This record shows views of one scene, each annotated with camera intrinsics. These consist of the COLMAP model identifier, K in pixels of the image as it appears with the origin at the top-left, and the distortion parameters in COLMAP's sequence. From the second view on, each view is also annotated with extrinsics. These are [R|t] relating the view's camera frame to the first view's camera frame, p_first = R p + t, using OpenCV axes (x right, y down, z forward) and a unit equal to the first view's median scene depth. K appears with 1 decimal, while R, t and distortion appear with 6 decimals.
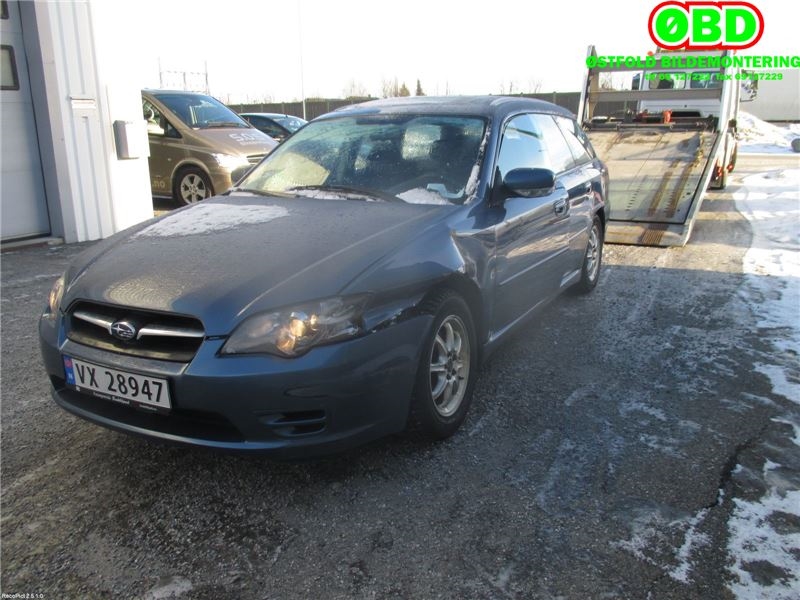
lens RADIAL K [[642.2, 0, 400.0], [0, 642.2, 300.0], [0, 0, 1]] dist [-0.013075, -0.006551]
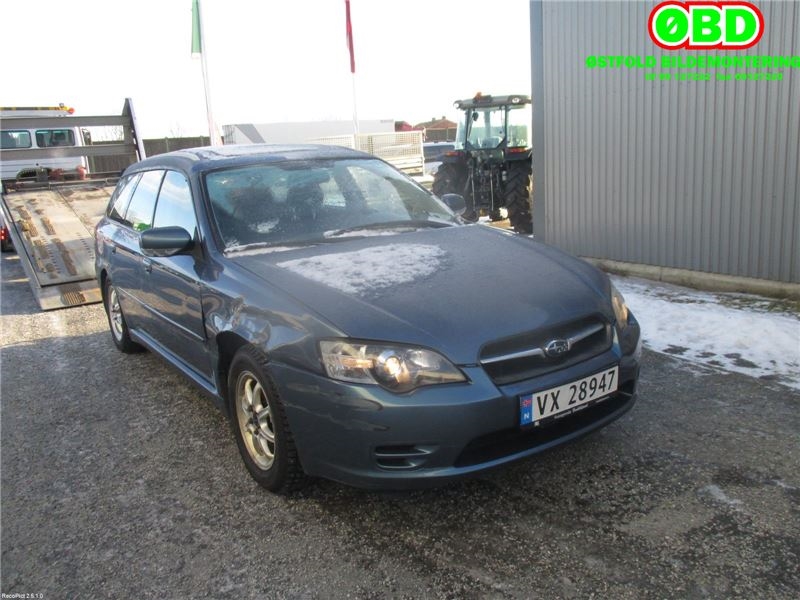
lens RADIAL K [[642.2, 0, 400.0], [0, 642.2, 300.0], [0, 0, 1]] dist [-0.013075, -0.006551]
pose [[0.488631, -0.205999, 0.847823, -1.465181], [0.279349, 0.957512, 0.071652, -0.180369], [-0.826561, 0.201828, 0.525416, 0.644280]]
